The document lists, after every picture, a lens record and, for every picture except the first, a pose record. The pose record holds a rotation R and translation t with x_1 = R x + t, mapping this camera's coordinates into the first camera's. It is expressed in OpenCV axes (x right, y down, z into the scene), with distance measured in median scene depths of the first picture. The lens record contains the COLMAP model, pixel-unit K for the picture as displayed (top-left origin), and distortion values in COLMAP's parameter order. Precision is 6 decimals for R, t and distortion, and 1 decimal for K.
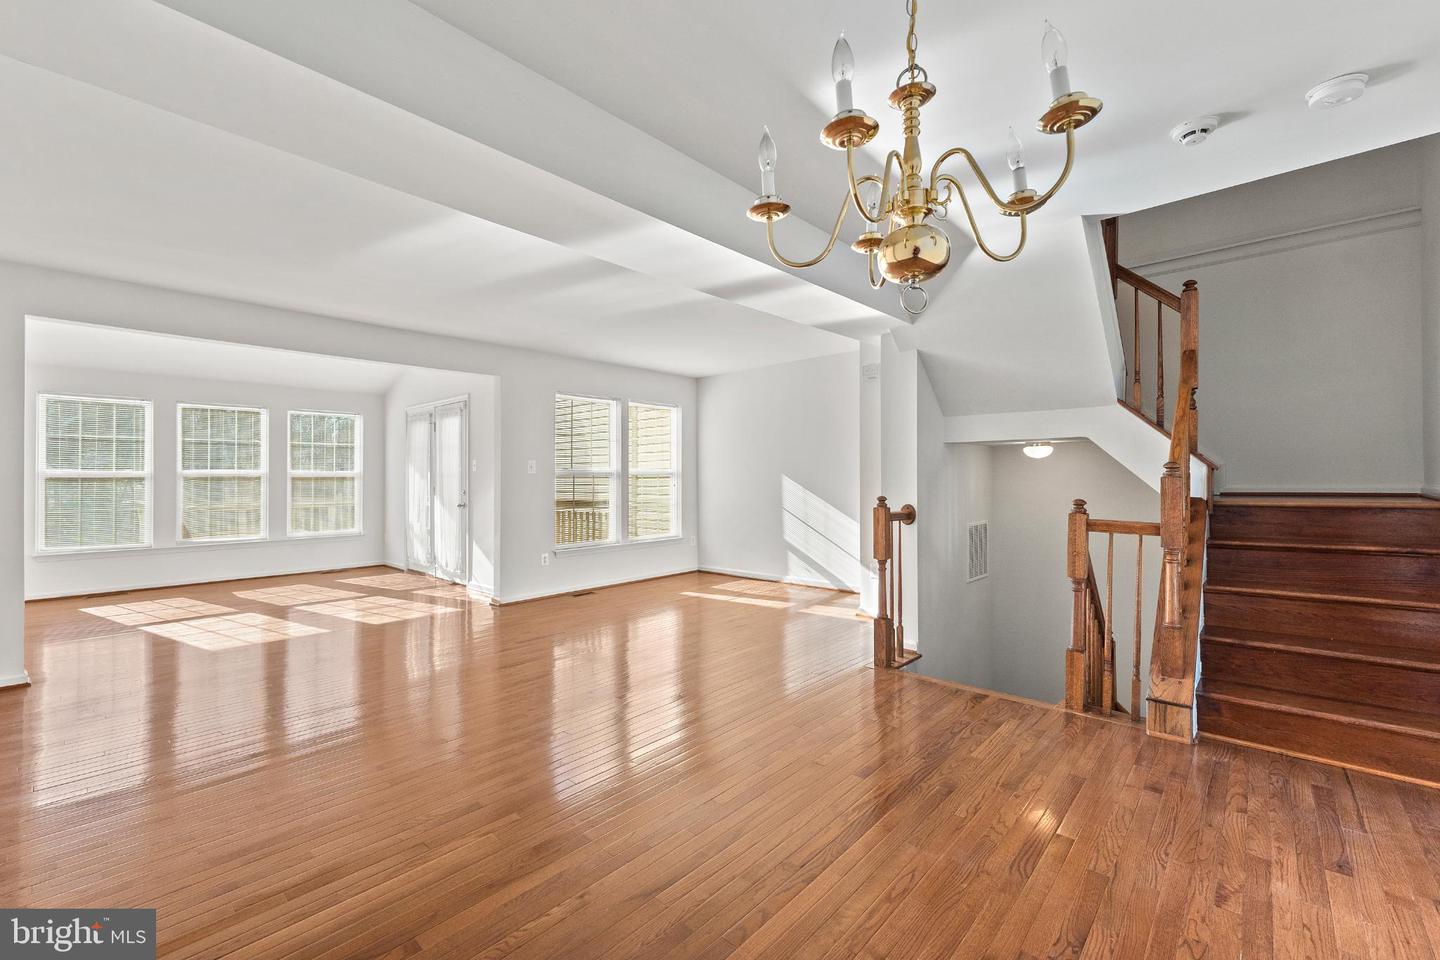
lens RADIAL K [[599.0, 0, 721.3], [0, 599.0, 473.4], [0, 0, 1]] dist [0.002774, 0.000245]
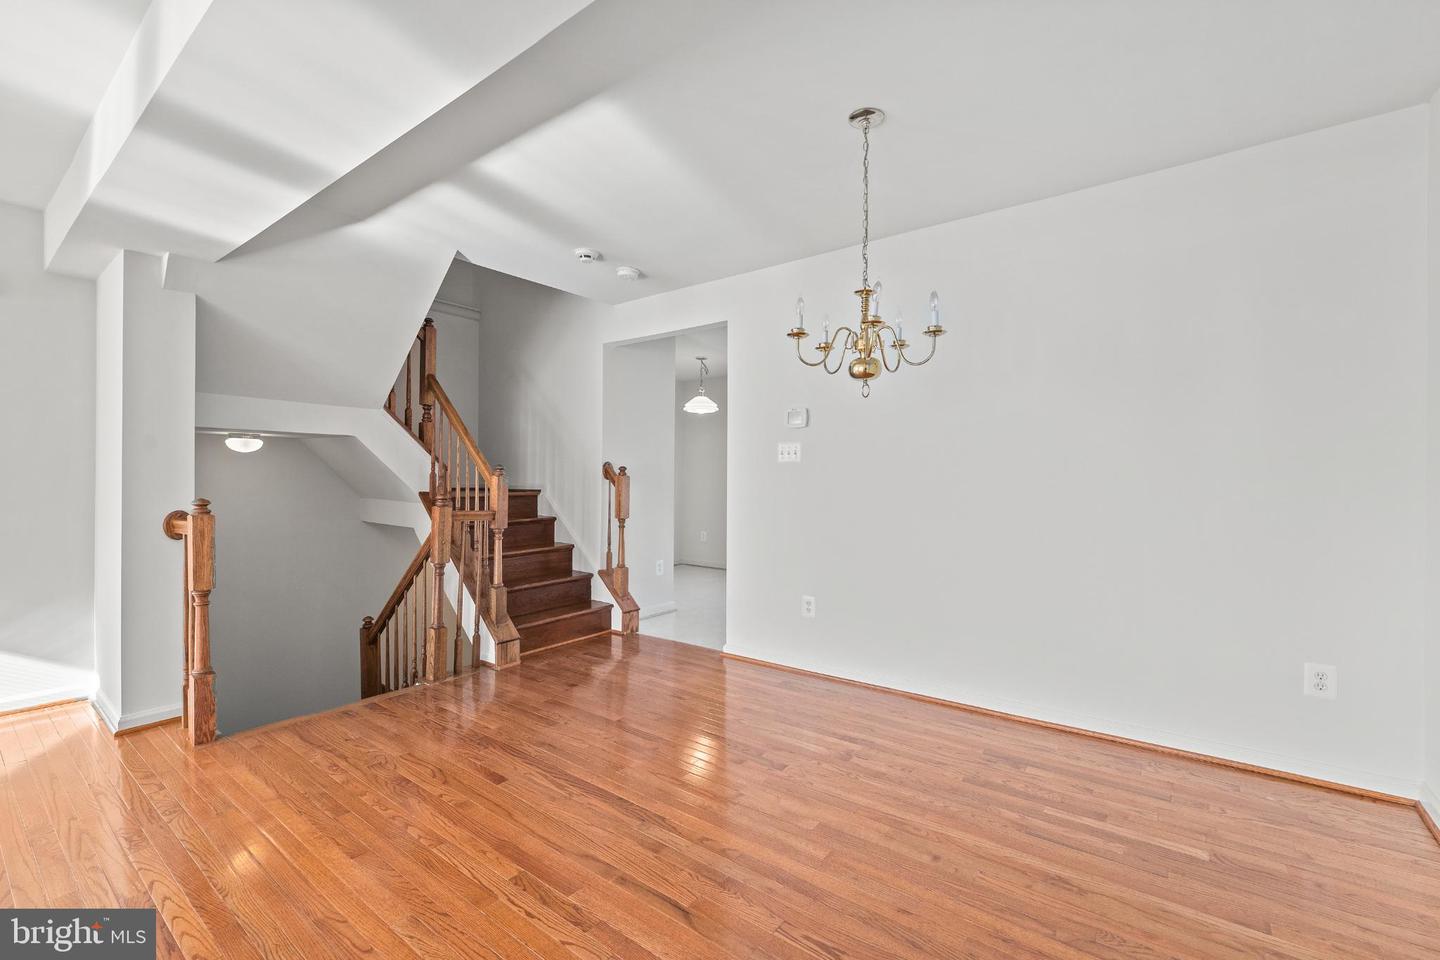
lens RADIAL K [[607.7, 0, 720.0], [0, 607.7, 480.0], [0, 0, 1]] dist [-0.002890, -0.000237]
pose [[-0.095846, 0.005243, 0.995382, -0.280029], [-0.014353, 0.999875, -0.006649, 0.007432], [-0.995293, -0.014924, -0.095759, 0.270685]]
